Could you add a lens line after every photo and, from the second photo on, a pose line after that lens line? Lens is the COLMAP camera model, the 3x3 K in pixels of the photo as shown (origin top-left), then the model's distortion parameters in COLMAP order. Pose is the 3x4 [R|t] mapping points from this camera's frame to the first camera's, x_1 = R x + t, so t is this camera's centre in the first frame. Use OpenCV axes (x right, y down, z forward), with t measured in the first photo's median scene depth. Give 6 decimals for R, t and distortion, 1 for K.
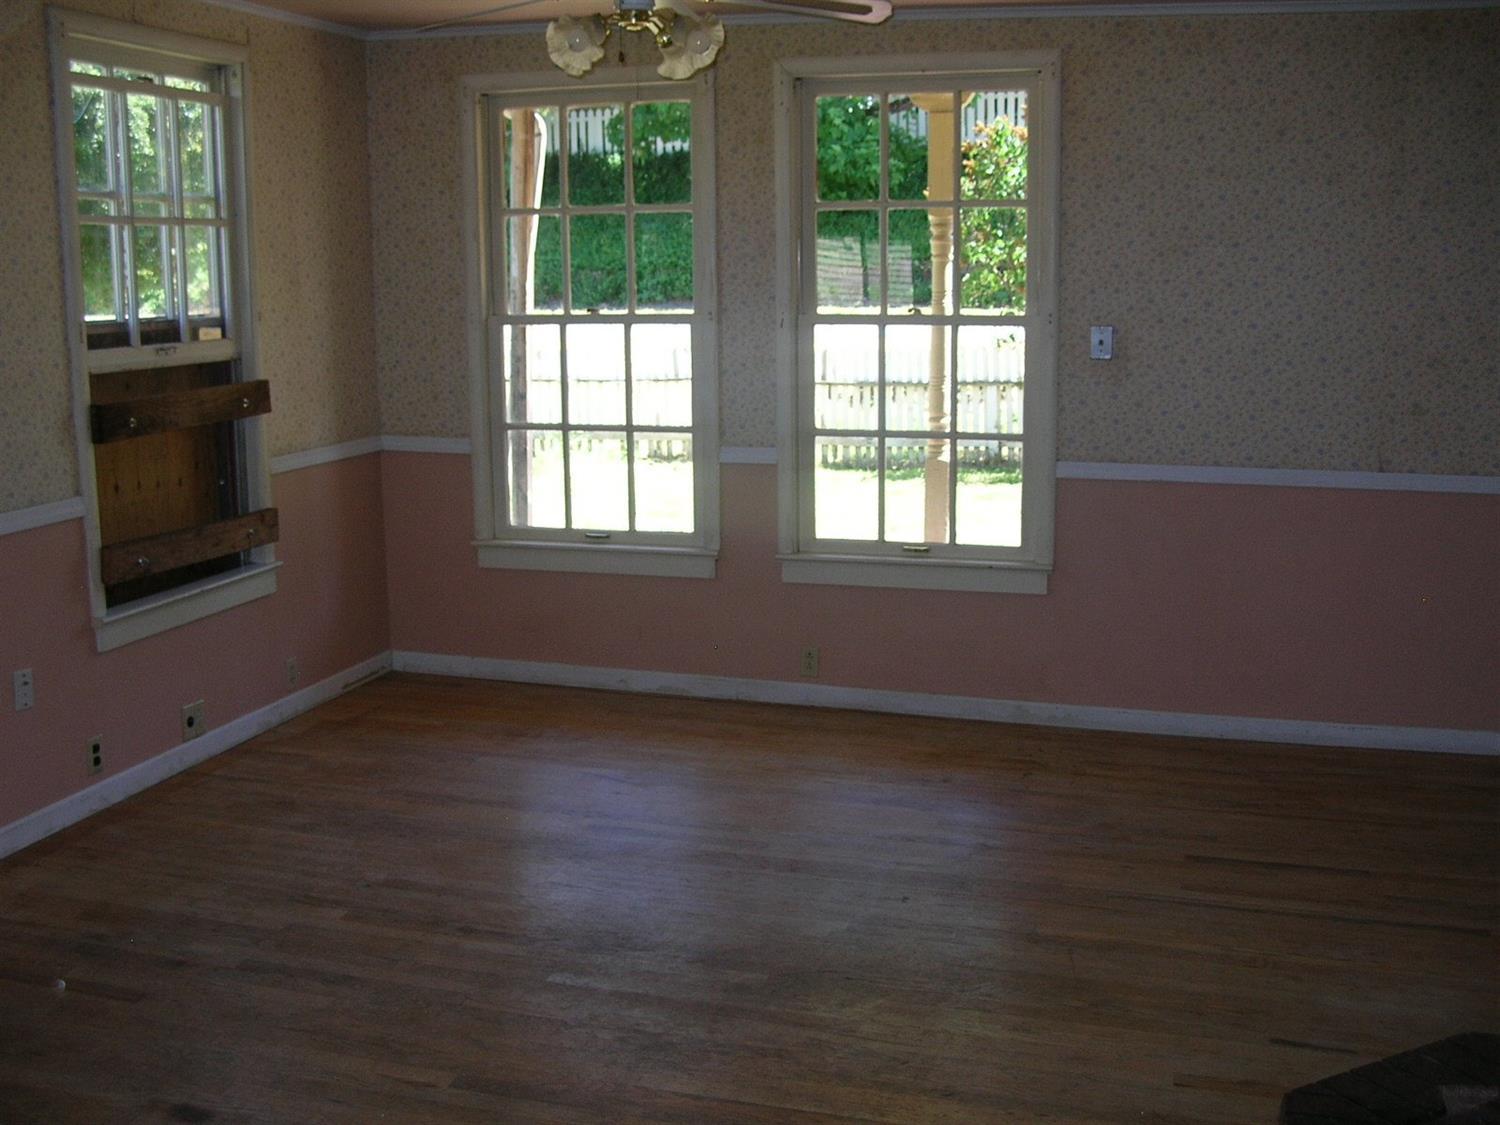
lens RADIAL K [[1628.1, 0, 713.0], [0, 1628.1, 566.6], [0, 0, 1]] dist [-0.215157, 0.245006]
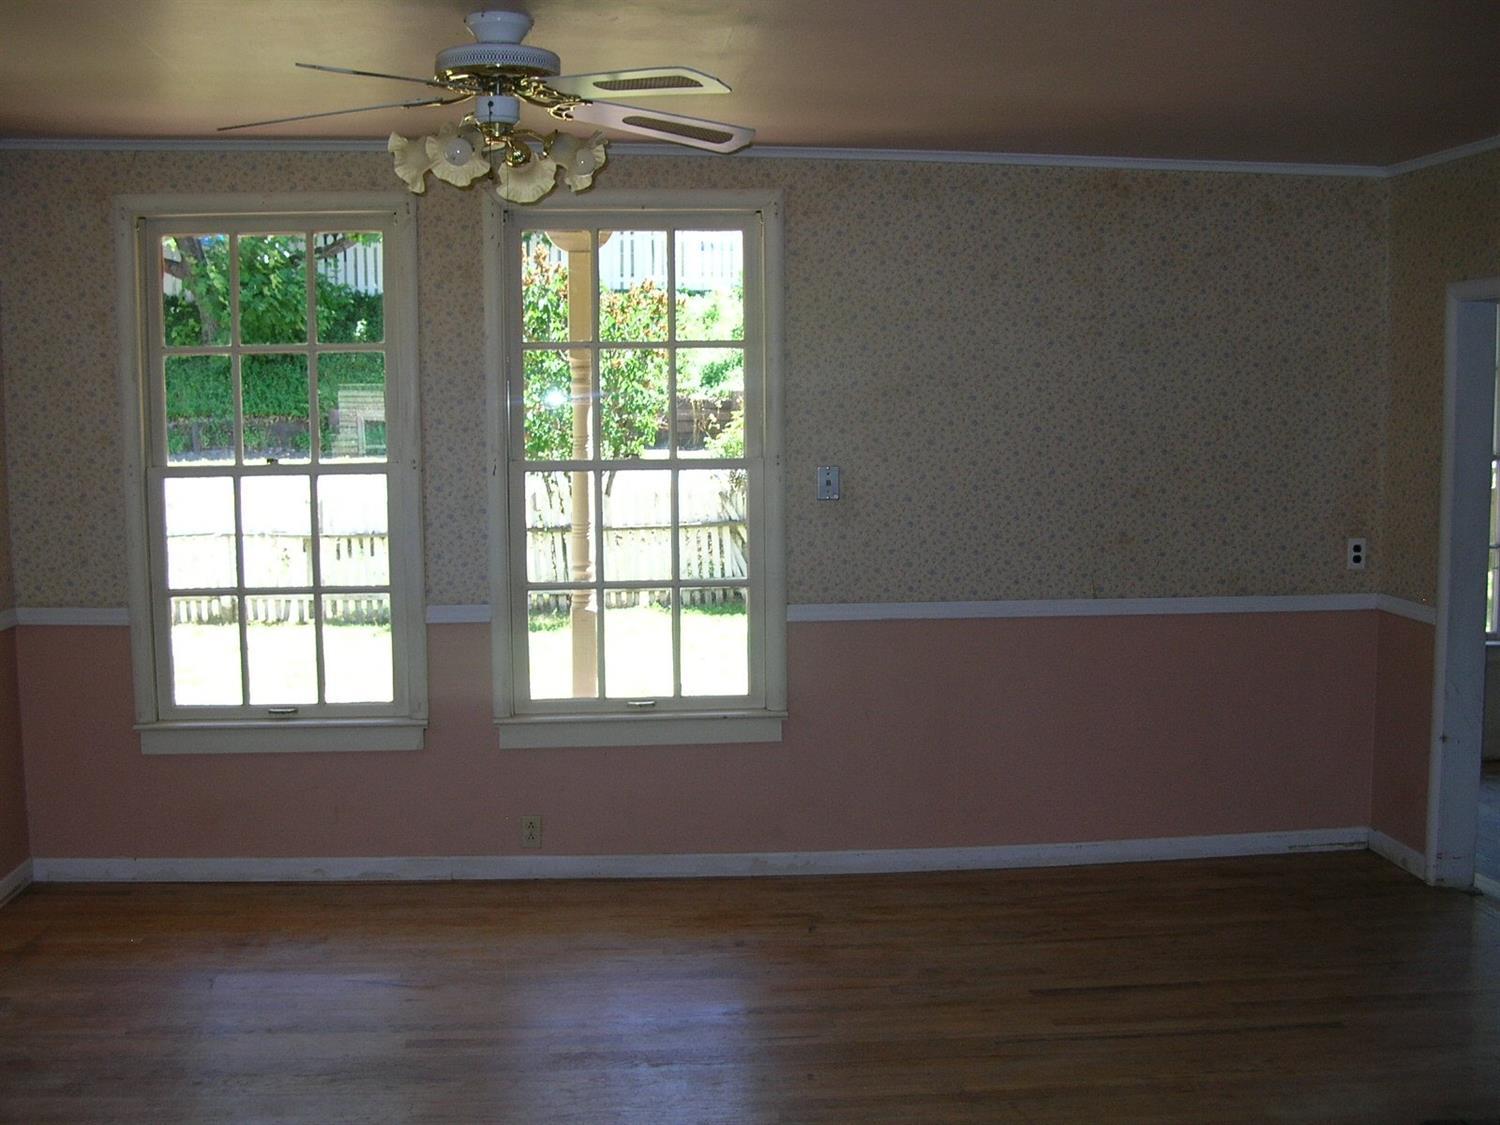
lens RADIAL K [[1628.1, 0, 713.0], [0, 1628.1, 566.6], [0, 0, 1]] dist [-0.215157, 0.245006]
pose [[0.926104, -0.034335, 0.375703, -0.193155], [0.068322, 0.994648, -0.077513, -0.014315], [-0.371031, 0.097454, 0.923493, 0.096252]]
